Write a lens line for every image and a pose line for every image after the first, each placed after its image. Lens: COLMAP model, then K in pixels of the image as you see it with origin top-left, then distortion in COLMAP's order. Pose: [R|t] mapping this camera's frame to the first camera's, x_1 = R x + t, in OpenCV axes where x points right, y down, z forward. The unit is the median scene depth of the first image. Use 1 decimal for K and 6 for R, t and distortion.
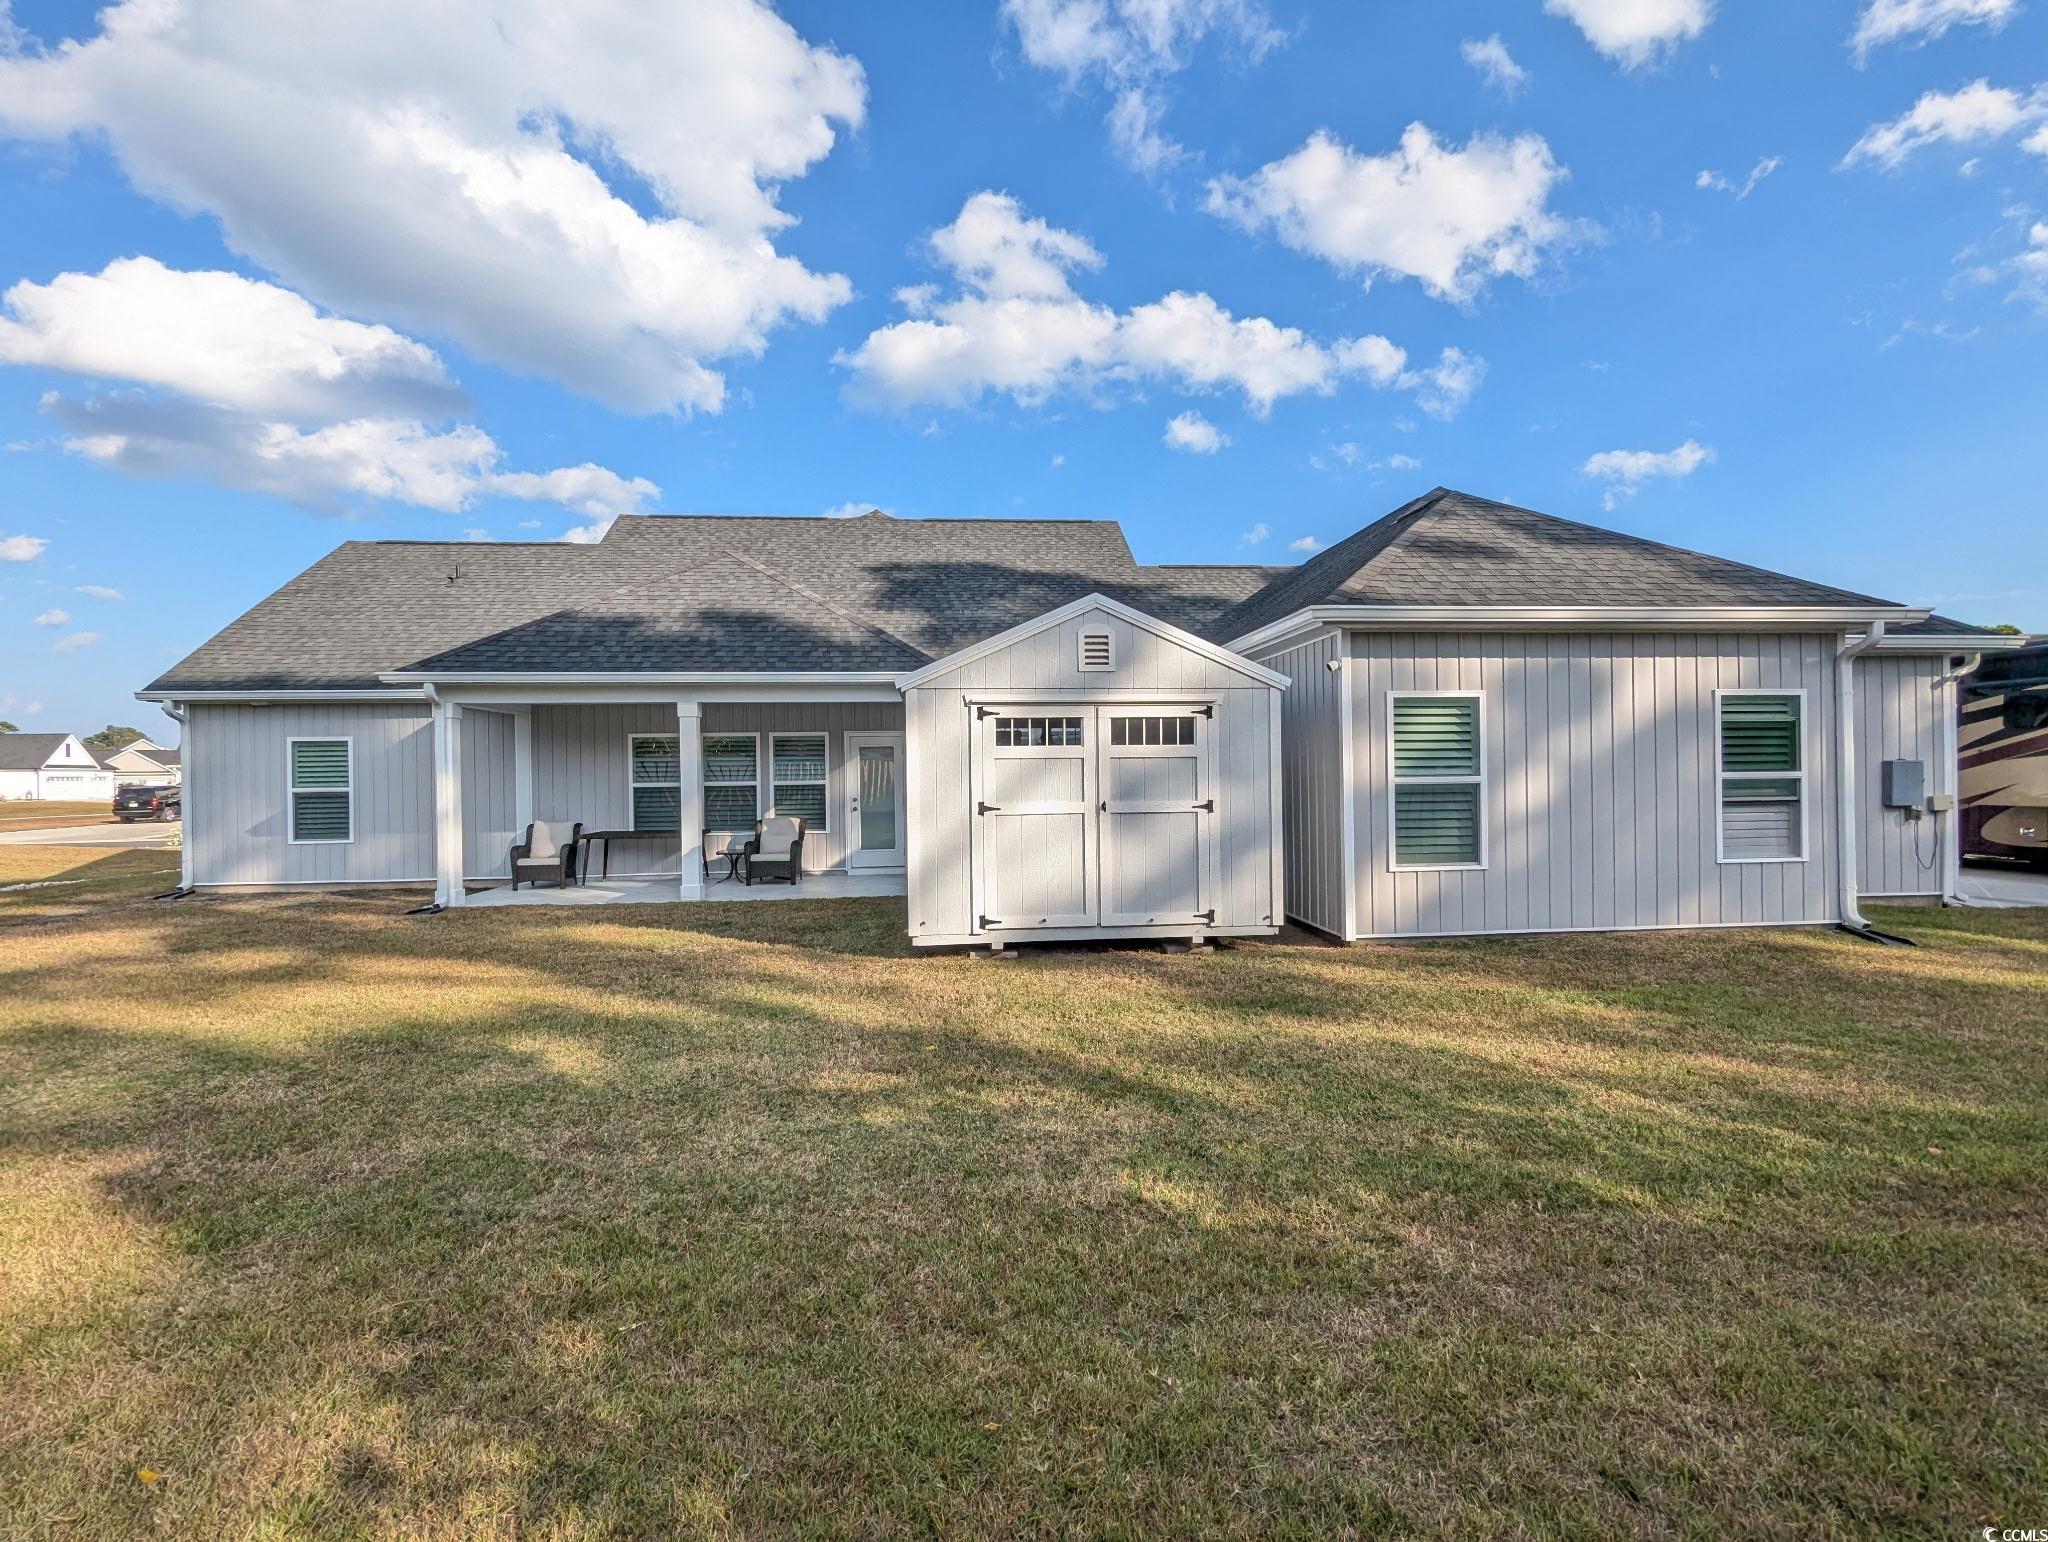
lens RADIAL K [[977.1, 0, 1026.7], [0, 977.1, 774.3], [0, 0, 1]] dist [-0.002809, 0.003103]
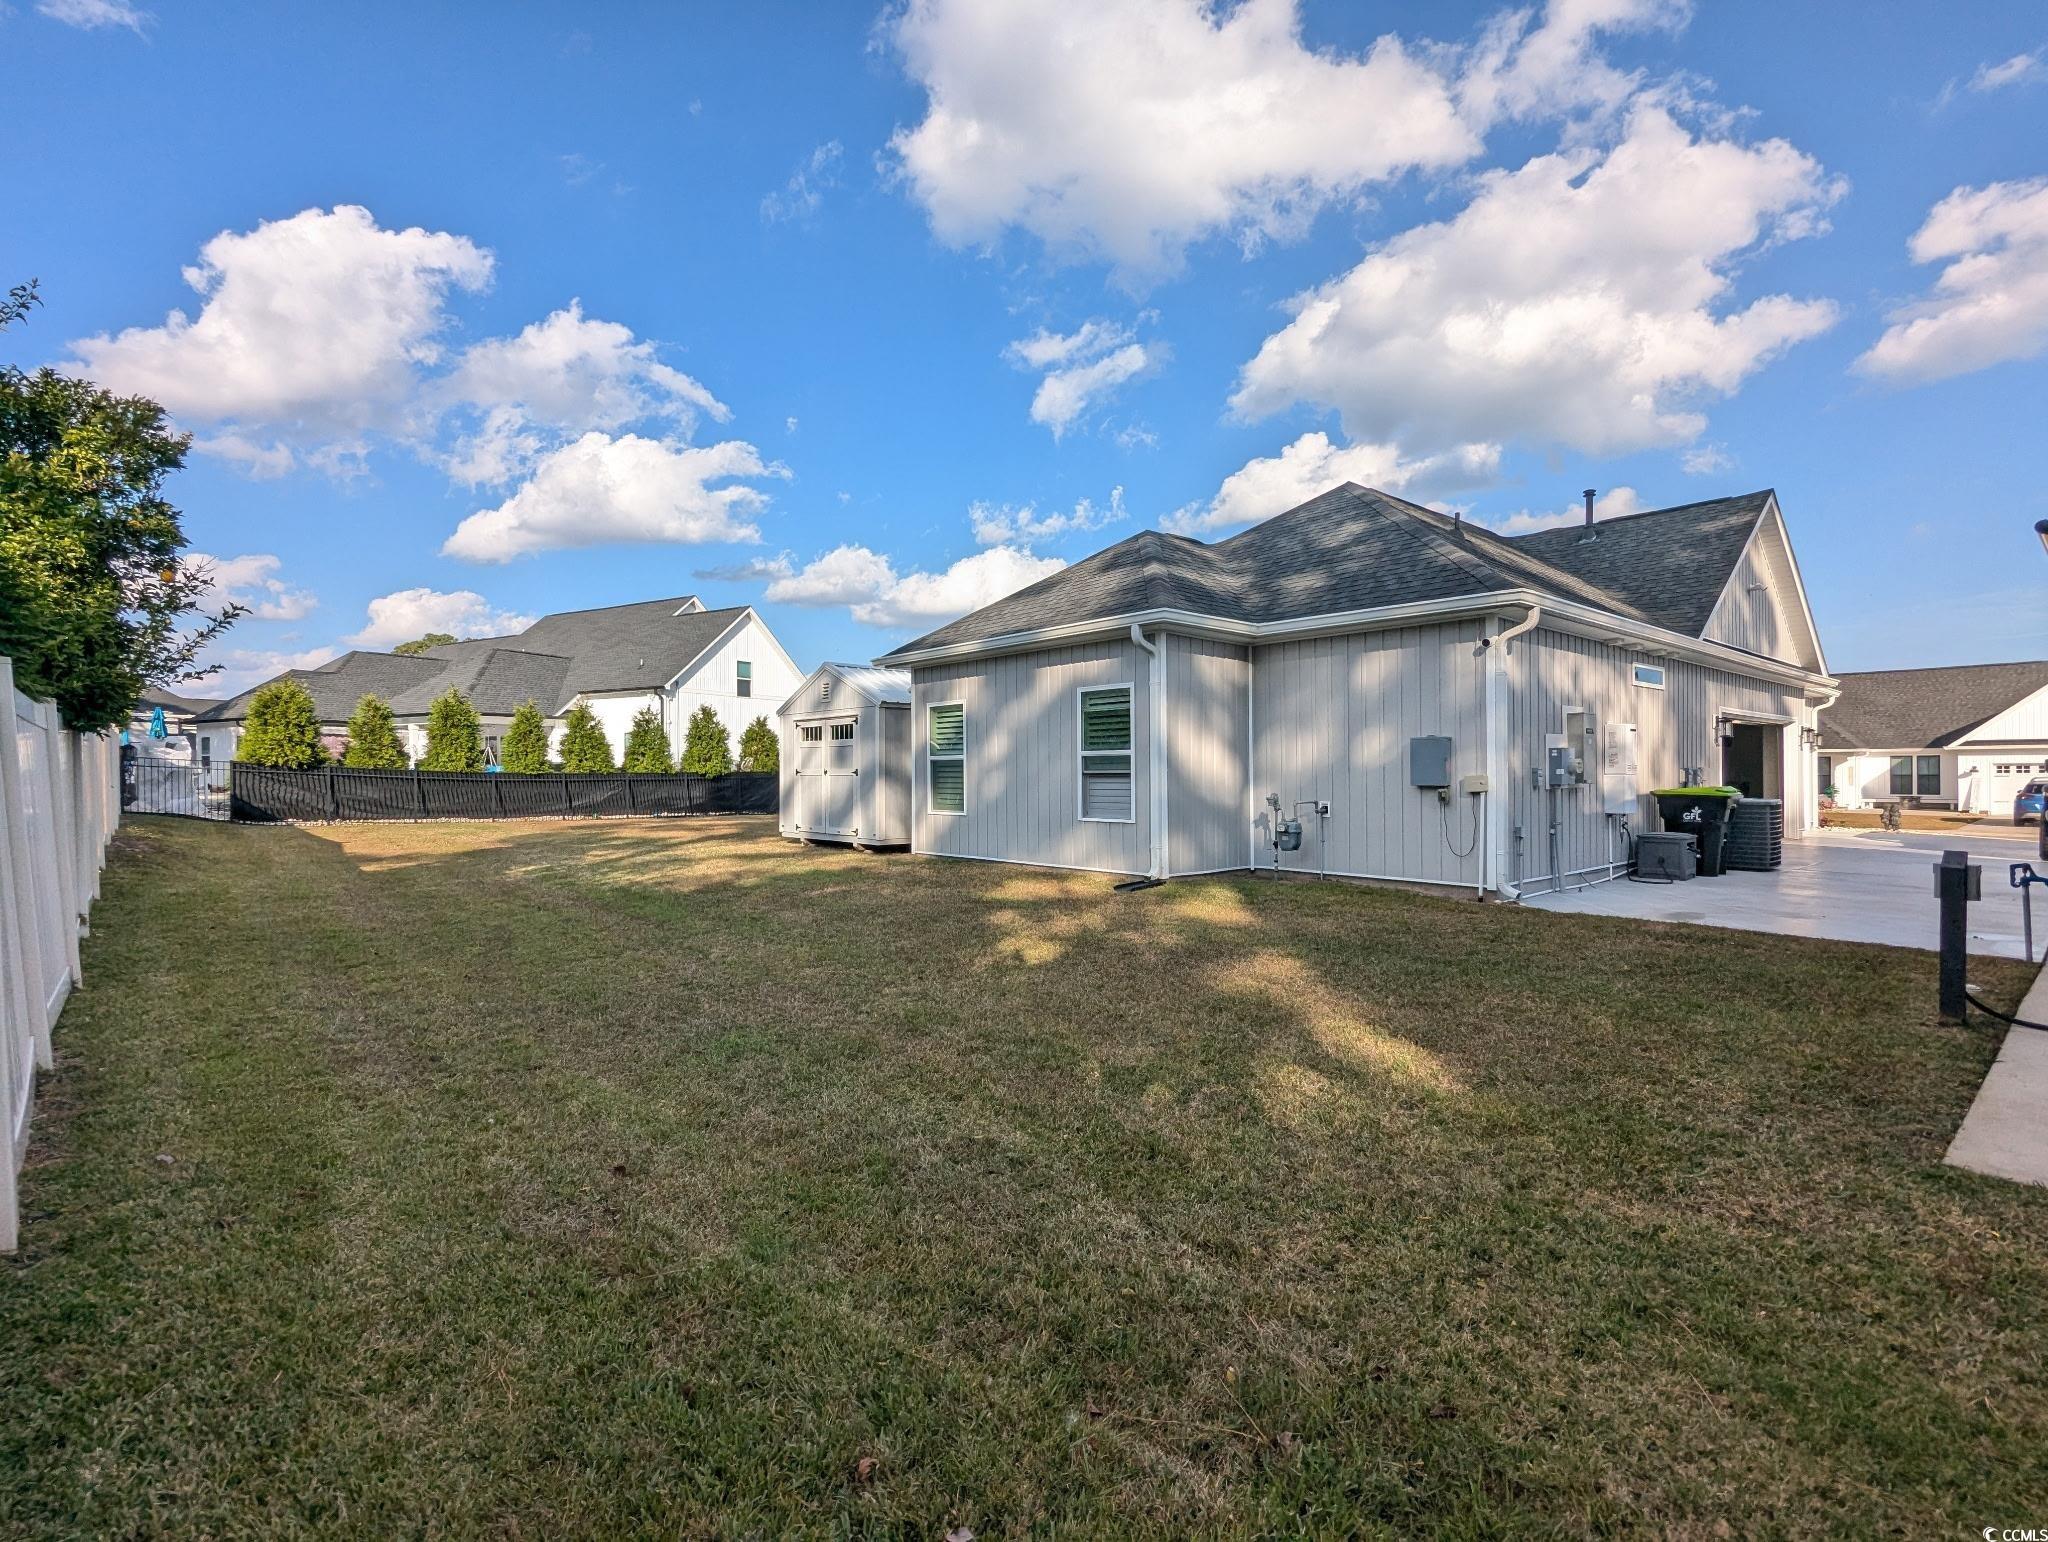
lens RADIAL K [[977.1, 0, 1021.9], [0, 977.1, 772.3], [0, 0, 1]] dist [-0.002809, 0.003103]
pose [[0.575857, 0.007590, -0.817515, 1.731483], [-0.002282, 0.999968, 0.007677, 0.016630], [0.817547, -0.002555, 0.575856, 0.182045]]
